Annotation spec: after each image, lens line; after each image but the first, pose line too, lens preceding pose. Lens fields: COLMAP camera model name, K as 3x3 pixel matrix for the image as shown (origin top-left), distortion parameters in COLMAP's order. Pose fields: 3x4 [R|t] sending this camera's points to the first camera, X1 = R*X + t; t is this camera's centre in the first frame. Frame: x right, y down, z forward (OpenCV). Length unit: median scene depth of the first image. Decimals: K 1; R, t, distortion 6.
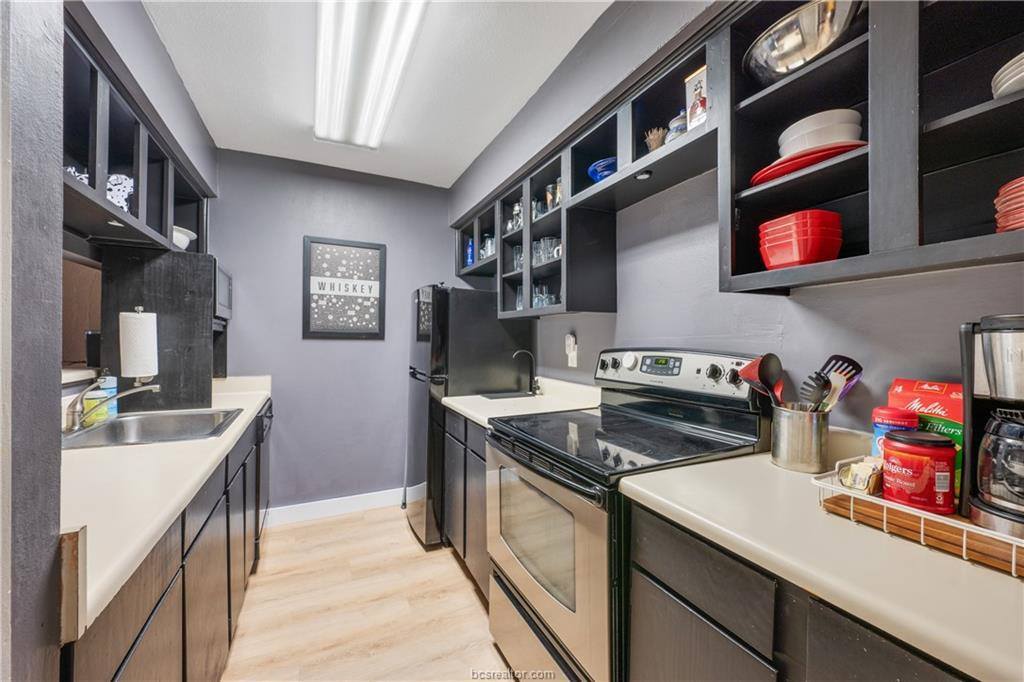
lens RADIAL K [[405.3, 0, 516.6], [0, 405.3, 335.8], [0, 0, 1]] dist [-0.000476, -0.000203]
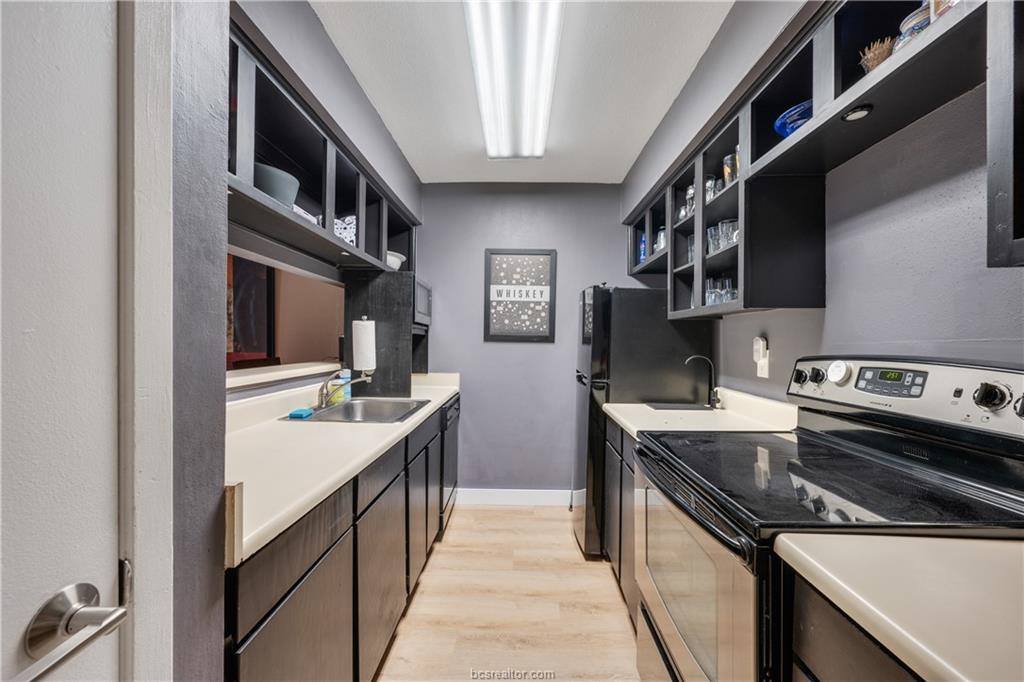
lens RADIAL K [[405.5, 0, 512.0], [0, 405.5, 341.0], [0, 0, 1]] dist [0.000267, -0.000130]
pose [[0.883676, 0.002968, -0.468090, 0.085694], [-0.000742, 0.999988, 0.004940, 0.000906], [0.468099, -0.004018, 0.883667, 0.065979]]
